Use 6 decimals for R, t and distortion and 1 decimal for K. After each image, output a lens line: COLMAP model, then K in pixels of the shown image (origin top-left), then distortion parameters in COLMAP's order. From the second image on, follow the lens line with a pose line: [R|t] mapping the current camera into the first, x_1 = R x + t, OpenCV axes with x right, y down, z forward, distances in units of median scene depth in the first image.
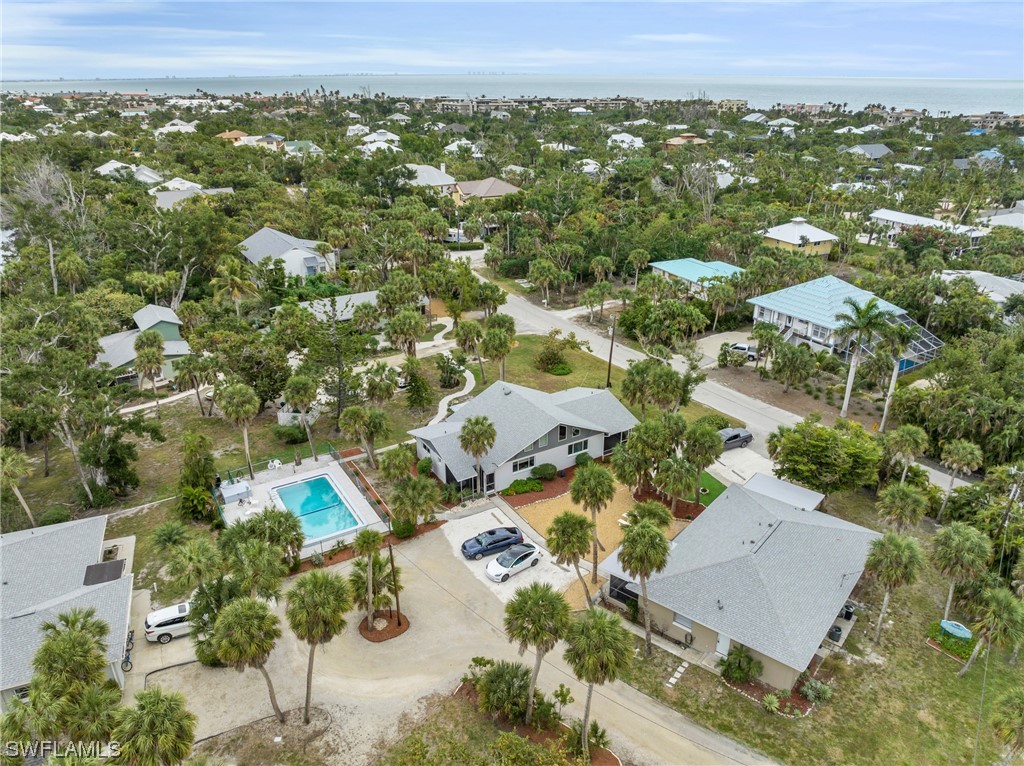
lens RADIAL K [[728.3, 0, 512.0], [0, 728.3, 383.0], [0, 0, 1]] dist [-0.041329, -0.000817]
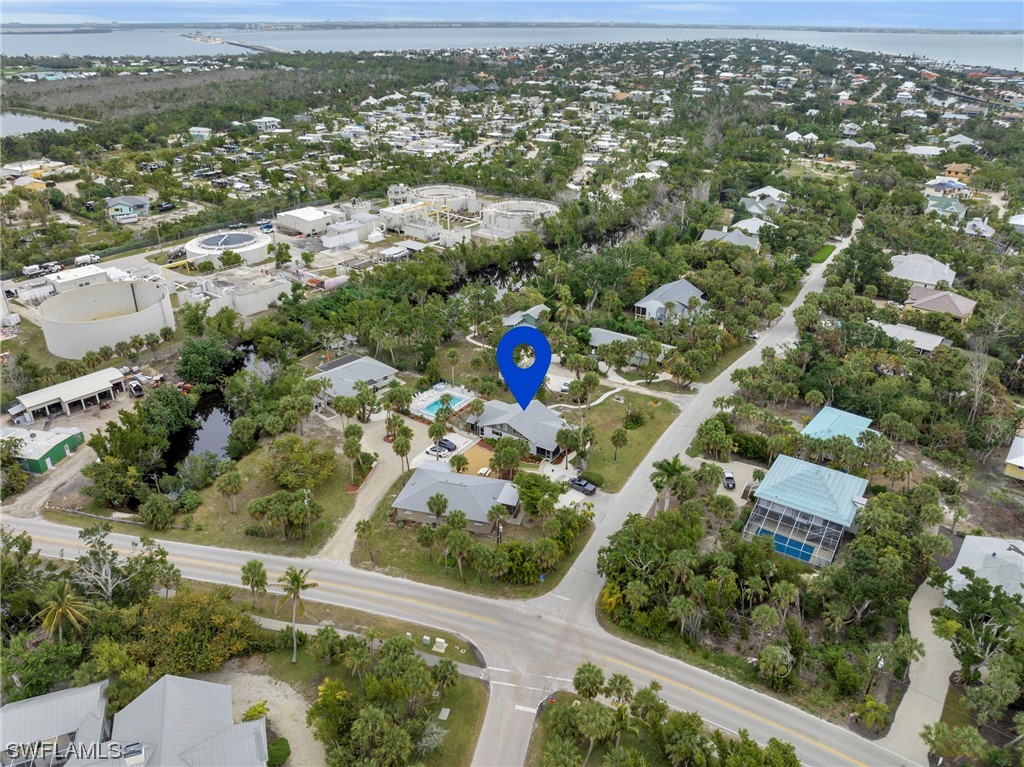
lens RADIAL K [[739.2, 0, 512.0], [0, 739.2, 383.5], [0, 0, 1]] dist [-0.036249, 0.004393]
pose [[0.414066, 0.411320, -0.812013, 1.743583], [-0.361816, 0.892951, 0.267819, -0.619464], [0.835248, 0.182904, 0.518563, -0.124526]]
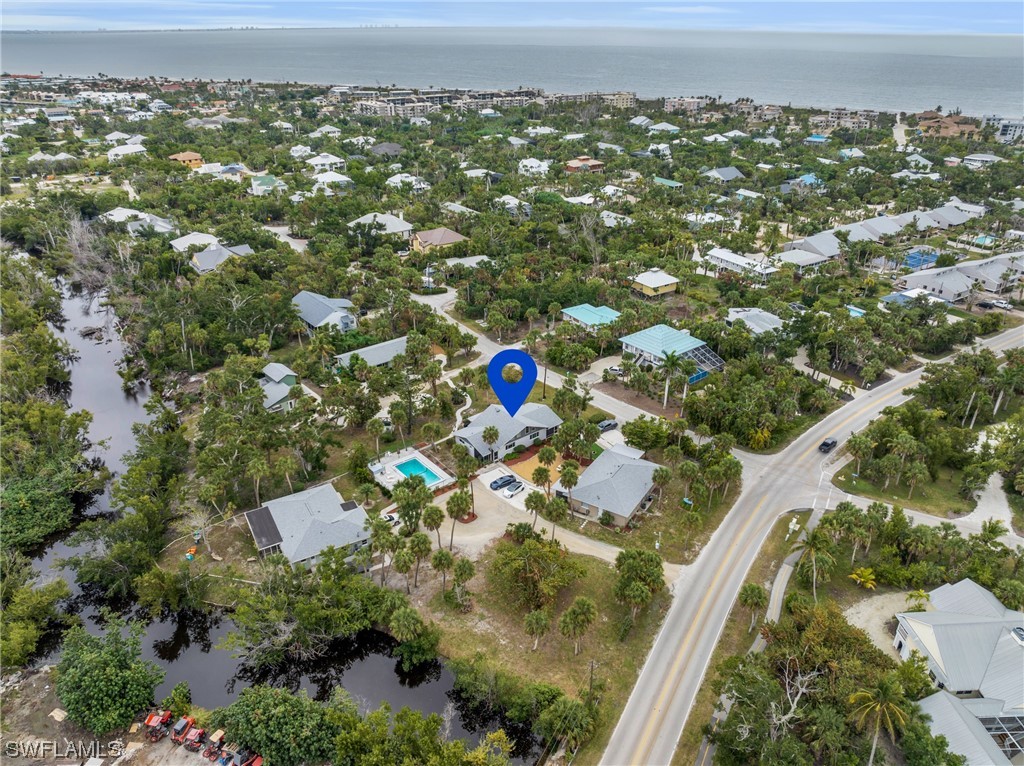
lens RADIAL K [[739.2, 0, 512.0], [0, 739.2, 383.0], [0, 0, 1]] dist [-0.036249, 0.004393]
pose [[0.991104, -0.057531, 0.120013, -0.225420], [0.050417, 0.996833, 0.061495, -0.202195], [-0.123171, -0.054897, 0.990866, -1.117215]]
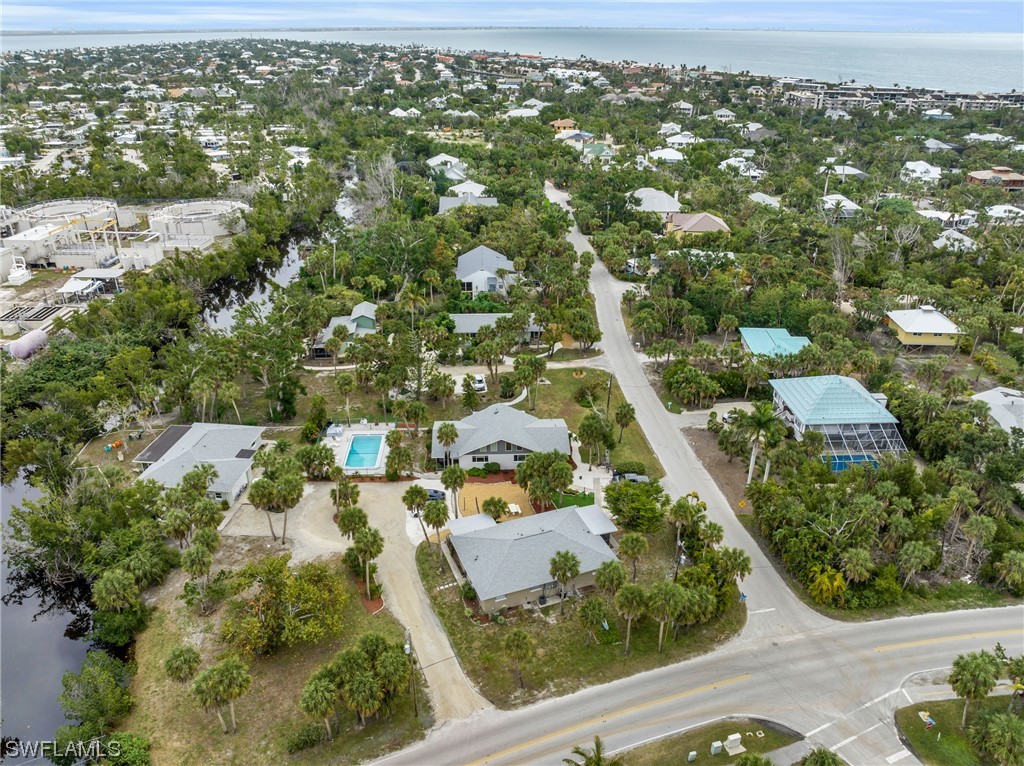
lens RADIAL K [[739.2, 0, 512.0], [0, 739.2, 383.0], [0, 0, 1]] dist [-0.036249, 0.004393]
pose [[0.872444, 0.218509, -0.437143, 0.754551], [-0.194729, 0.975834, 0.099141, -0.228524], [0.448243, -0.001371, 0.893911, -0.433003]]
